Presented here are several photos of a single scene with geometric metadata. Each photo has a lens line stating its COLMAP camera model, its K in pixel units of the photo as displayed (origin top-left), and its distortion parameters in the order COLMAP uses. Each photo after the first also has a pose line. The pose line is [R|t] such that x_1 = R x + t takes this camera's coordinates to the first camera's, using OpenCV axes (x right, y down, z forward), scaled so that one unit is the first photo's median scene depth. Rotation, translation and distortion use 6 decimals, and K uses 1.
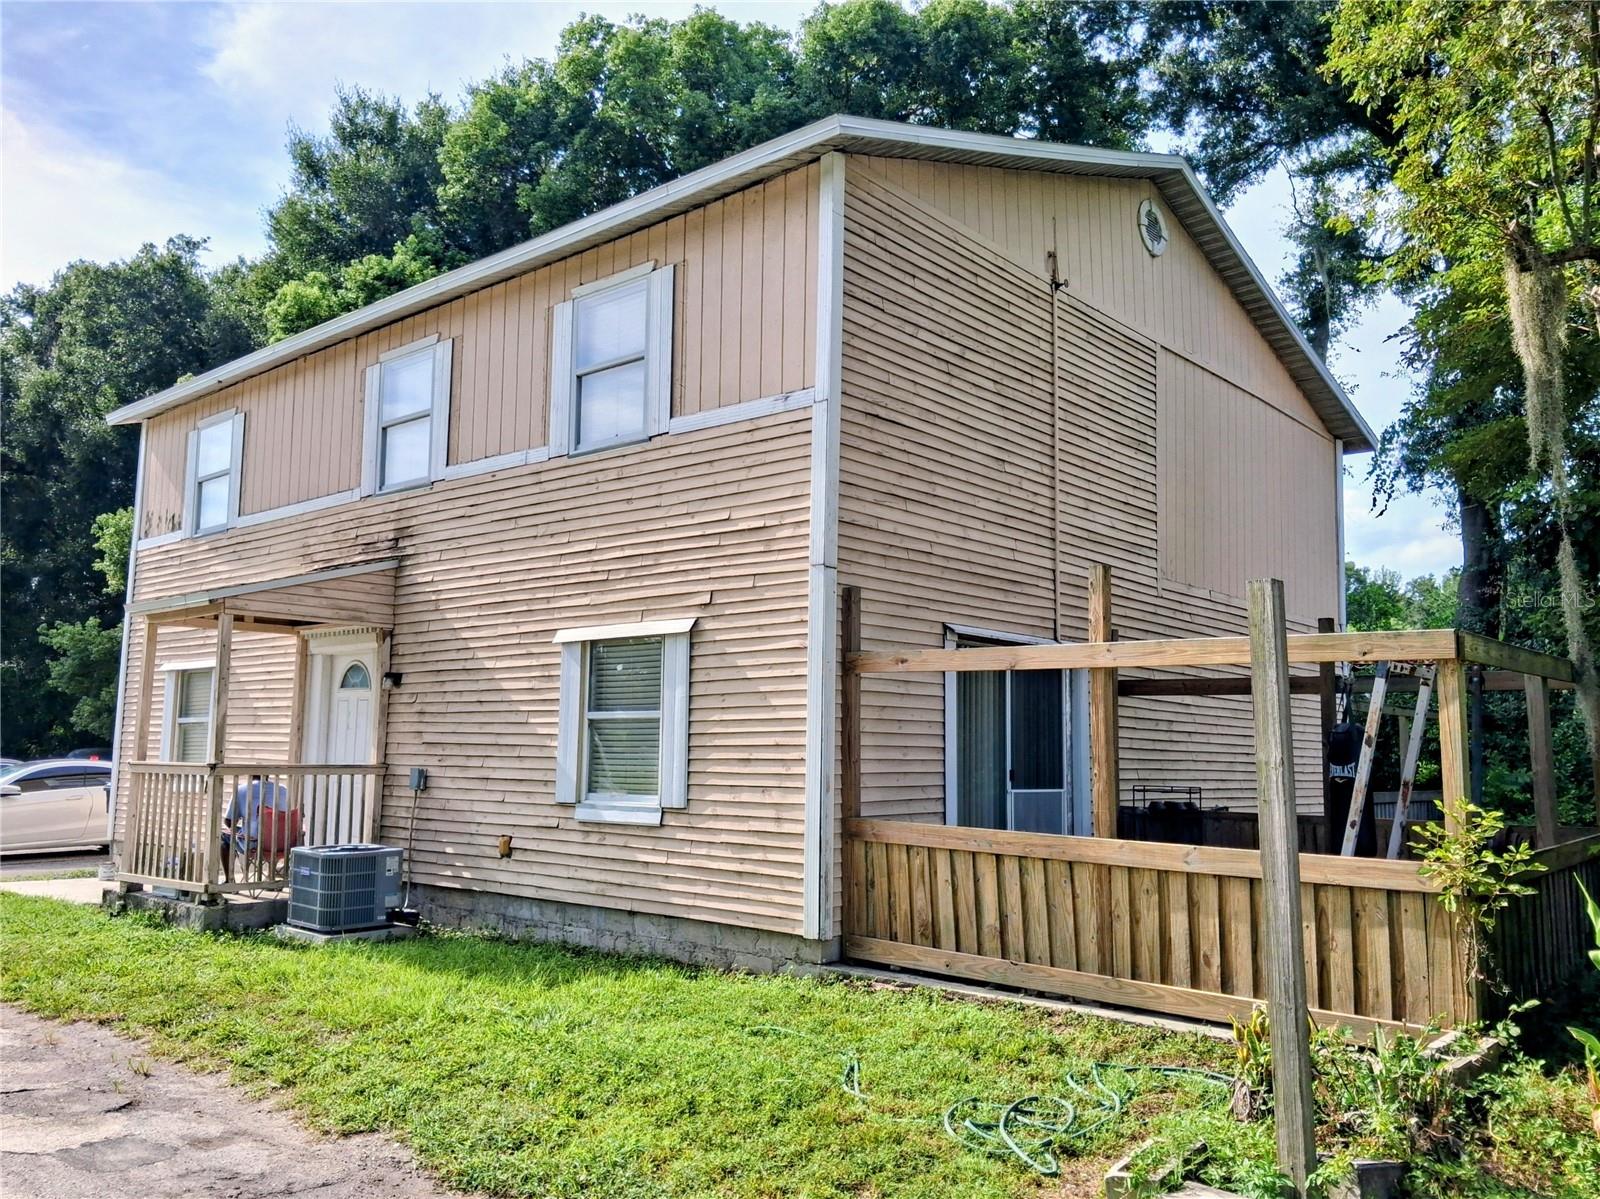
lens RADIAL K [[1244.0, 0, 800.0], [0, 1244.0, 599.5], [0, 0, 1]] dist [0.013896, -0.001668]
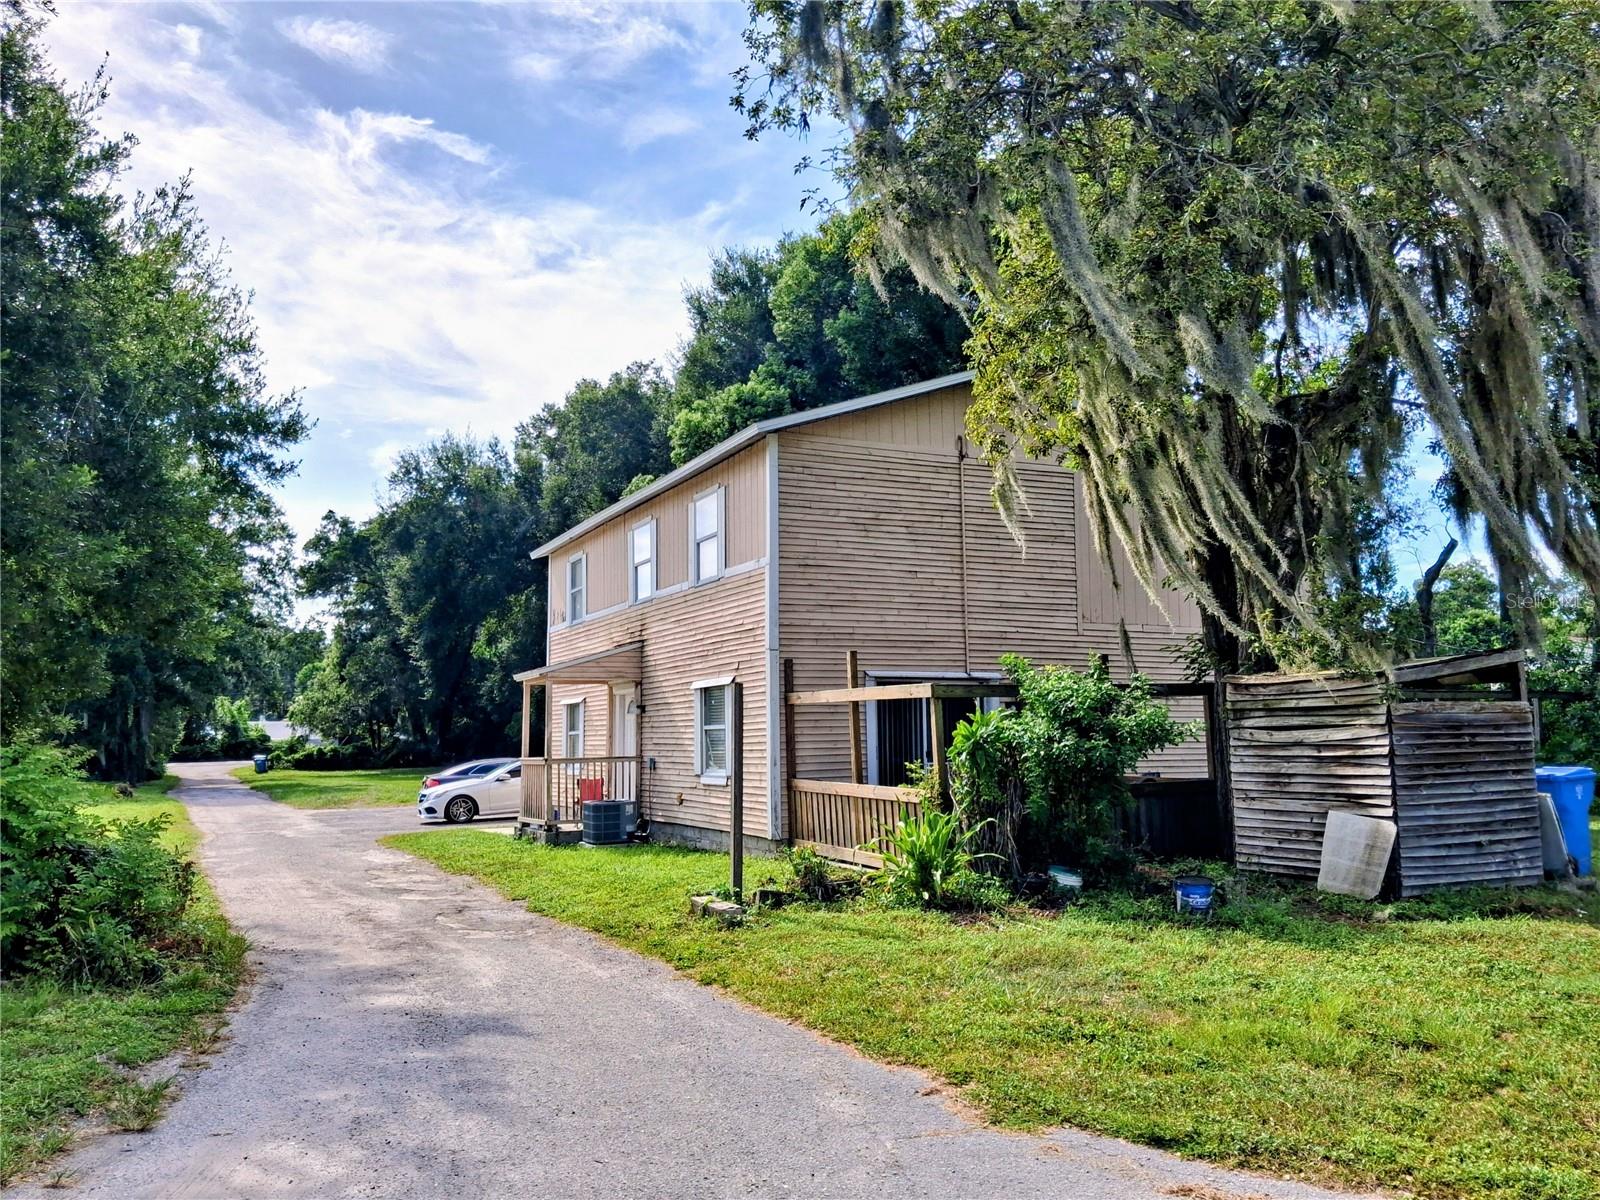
lens RADIAL K [[1241.1, 0, 800.0], [0, 1241.1, 600.0], [0, 0, 1]] dist [0.202241, -0.000465]
pose [[0.916334, -0.070737, -0.394116, 0.620193], [0.073545, 0.997260, -0.007995, -0.063119], [0.393602, -0.021659, 0.919026, -0.580538]]
